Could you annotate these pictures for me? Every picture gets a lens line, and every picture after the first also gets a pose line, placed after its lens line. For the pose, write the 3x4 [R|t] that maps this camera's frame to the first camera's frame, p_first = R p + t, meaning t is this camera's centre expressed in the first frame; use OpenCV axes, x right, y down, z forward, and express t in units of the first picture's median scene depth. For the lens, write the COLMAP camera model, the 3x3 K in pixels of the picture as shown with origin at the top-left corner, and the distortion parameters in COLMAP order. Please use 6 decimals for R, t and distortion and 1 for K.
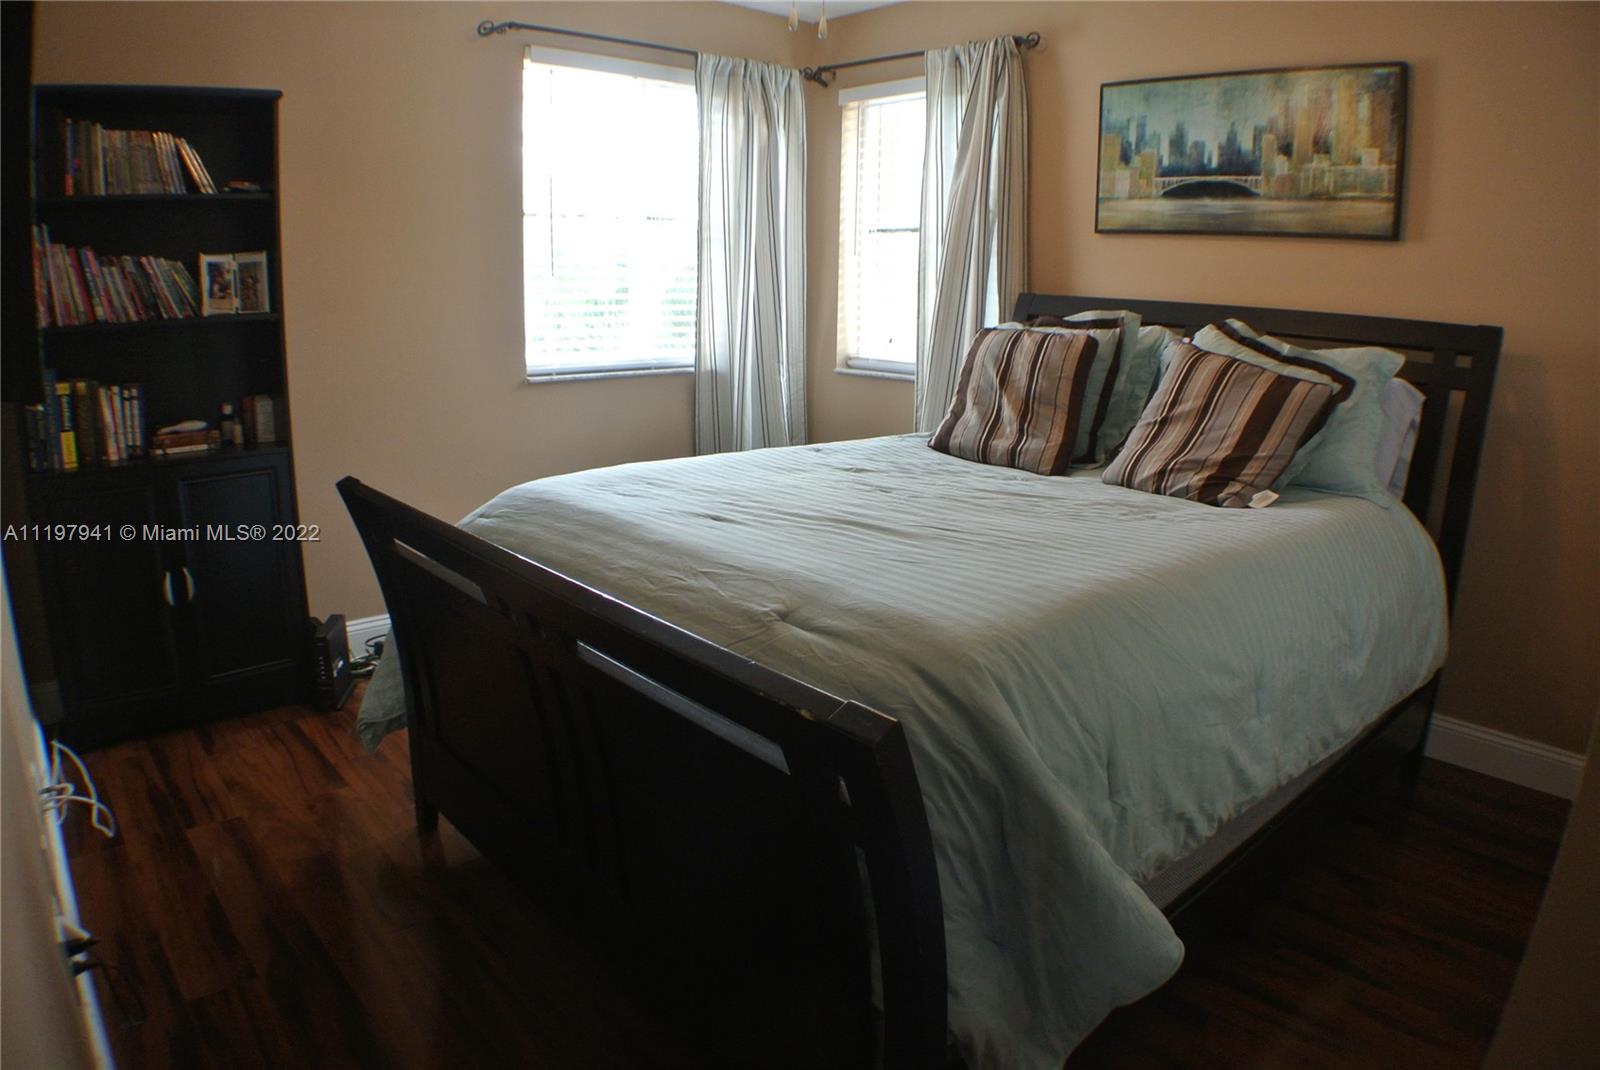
lens RADIAL K [[1005.5, 0, 802.1], [0, 1005.5, 546.9], [0, 0, 1]] dist [-0.211155, 0.047358]
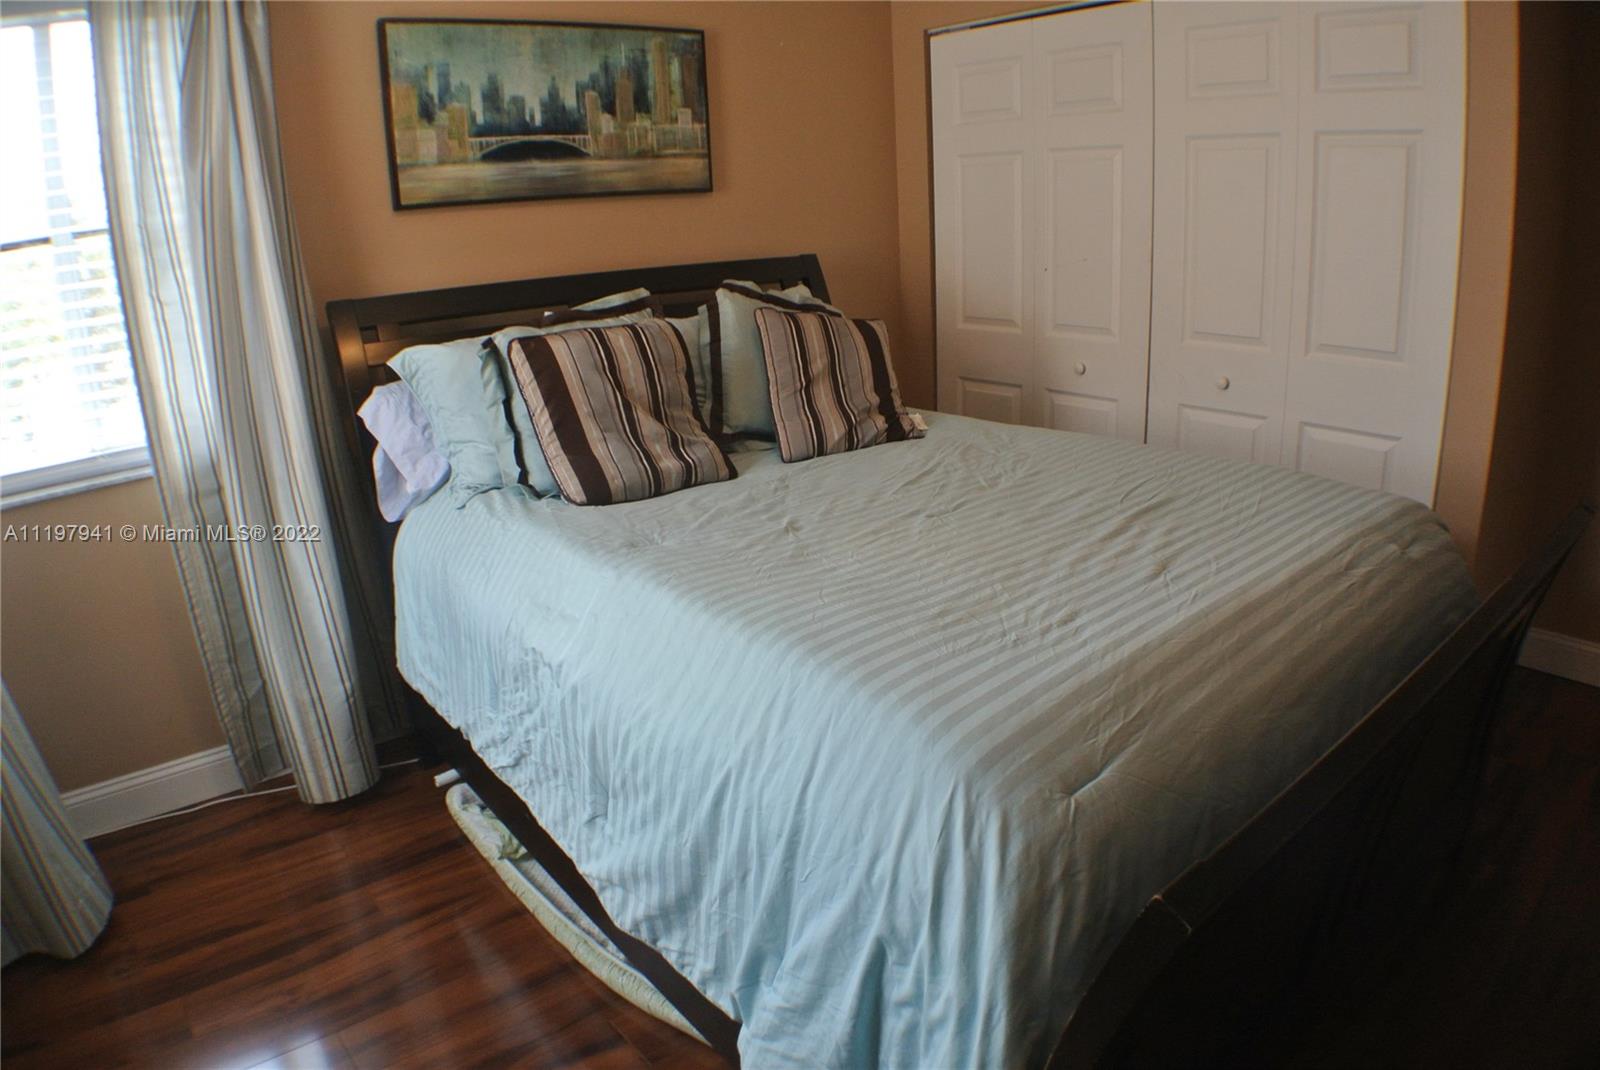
lens RADIAL K [[1005.5, 0, 802.1], [0, 1005.5, 546.9], [0, 0, 1]] dist [-0.211155, 0.047358]
pose [[0.054198, -0.329744, 0.942513, -0.560476], [0.295145, 0.907016, 0.300353, -0.243385], [-0.953914, 0.261900, 0.146481, 0.747666]]
